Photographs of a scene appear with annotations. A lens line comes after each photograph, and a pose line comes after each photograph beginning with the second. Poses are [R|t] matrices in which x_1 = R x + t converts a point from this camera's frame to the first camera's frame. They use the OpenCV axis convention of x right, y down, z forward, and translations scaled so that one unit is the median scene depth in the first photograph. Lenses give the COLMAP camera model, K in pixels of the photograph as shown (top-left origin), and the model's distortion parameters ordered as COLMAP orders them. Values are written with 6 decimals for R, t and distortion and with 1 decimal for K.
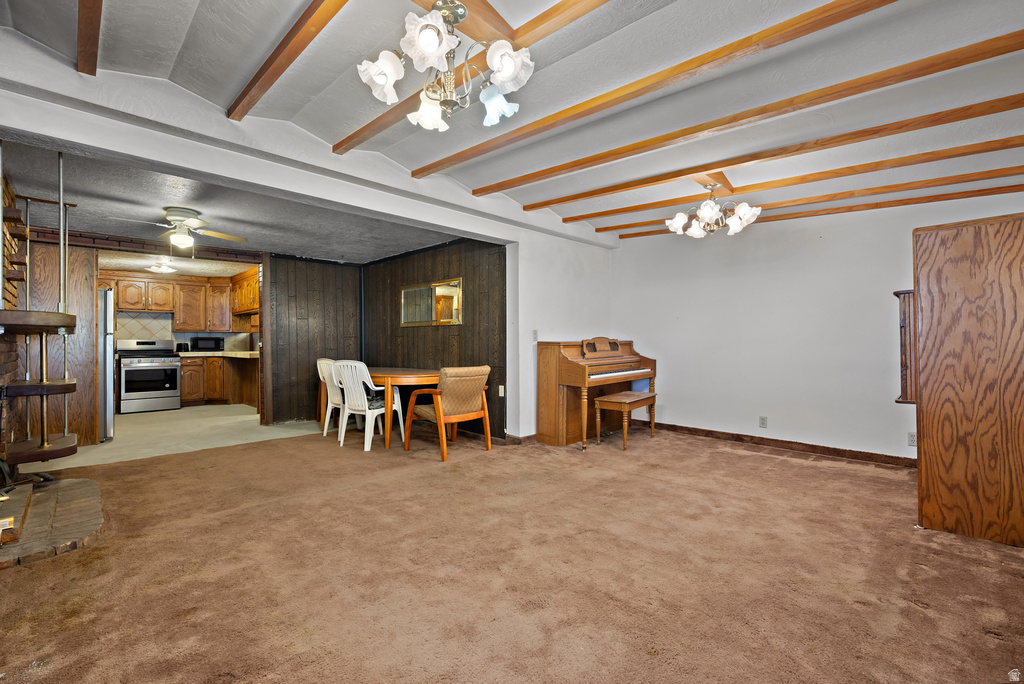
lens RADIAL K [[443.6, 0, 512.0], [0, 443.6, 342.0], [0, 0, 1]] dist [0.000430, 0.000182]
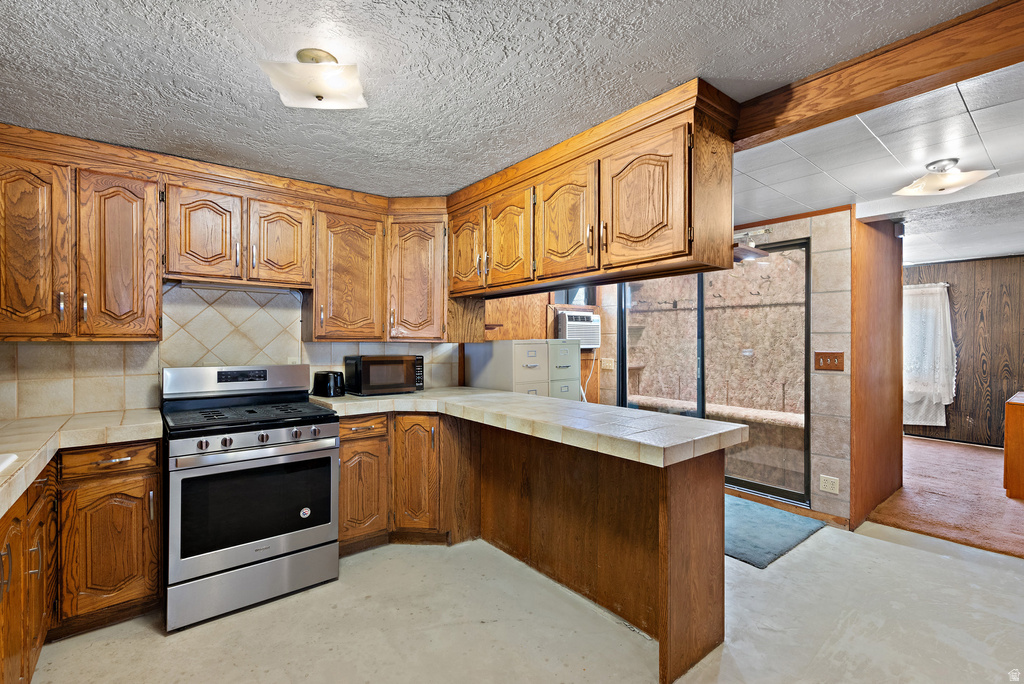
lens RADIAL K [[453.5, 0, 513.7], [0, 453.5, 340.5], [0, 0, 1]] dist [0.000457, 0.000092]
pose [[0.993691, 0.007124, -0.111923, -0.762595], [-0.007207, 0.999974, -0.000340, -0.035000], [0.111918, 0.001144, 0.993717, 0.891227]]
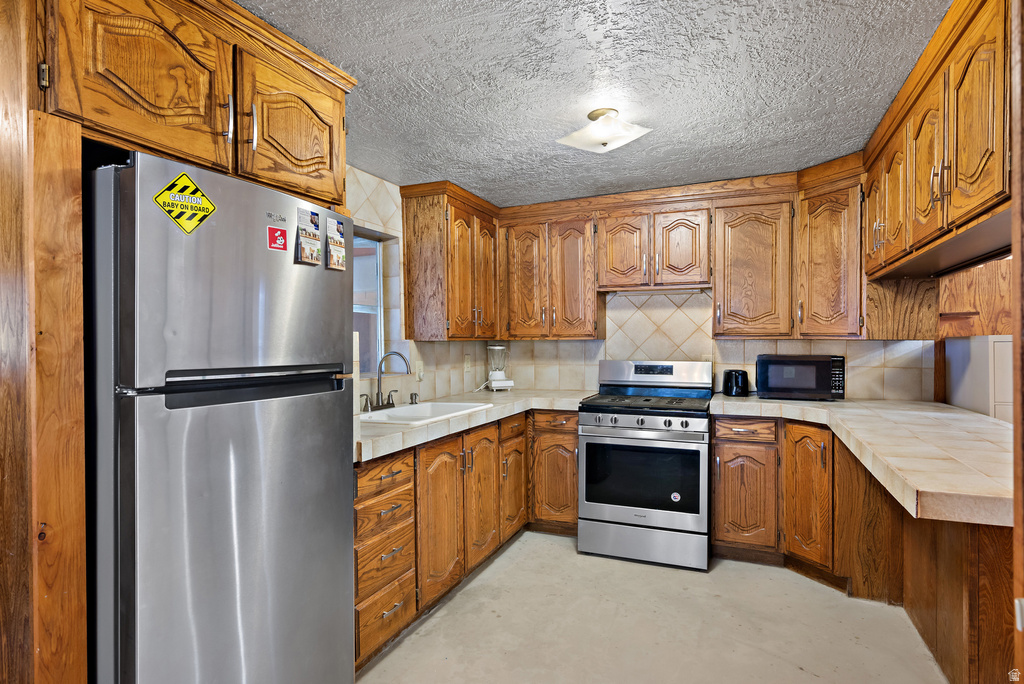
lens RADIAL K [[556.2, 0, 514.4], [0, 556.2, 344.3], [0, 0, 1]] dist [-0.002230, -0.000448]
pose [[0.367501, 0.012306, -0.929942, -0.541090], [0.003509, 0.999887, 0.014619, -0.036631], [0.930016, -0.008635, 0.367417, 0.932304]]
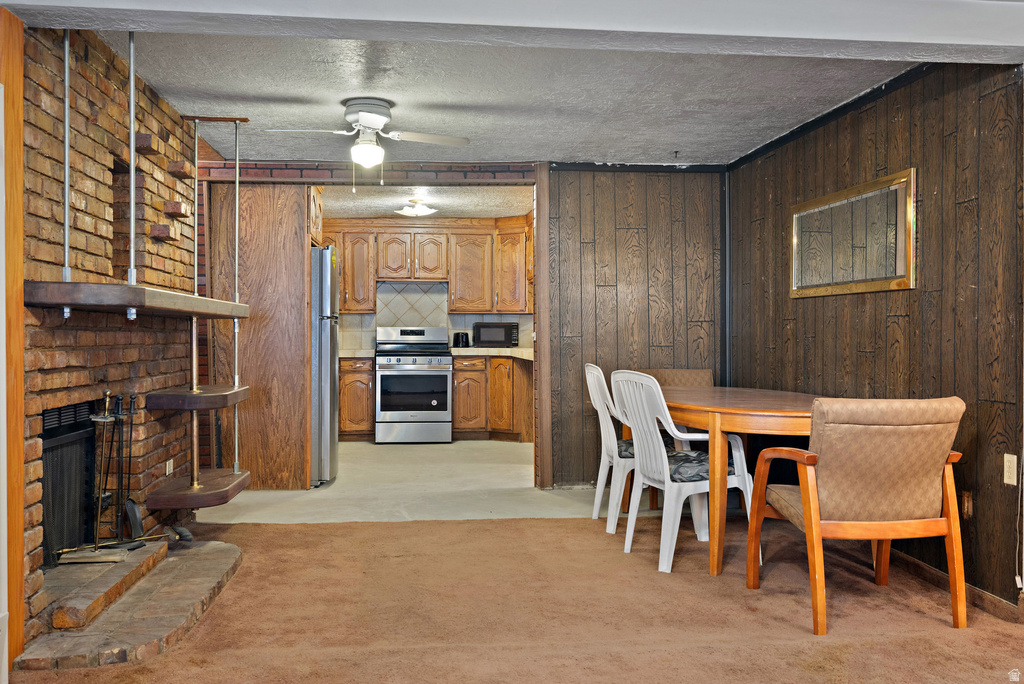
lens RADIAL K [[903.7, 0, 513.1], [0, 903.7, 330.7], [0, 0, 1]] dist [0.001691, -0.004371]
pose [[0.783776, 0.003377, -0.621034, 0.090249], [-0.004235, 0.999991, 0.000094, -0.000686], [0.621029, 0.002557, 0.783783, 0.132856]]
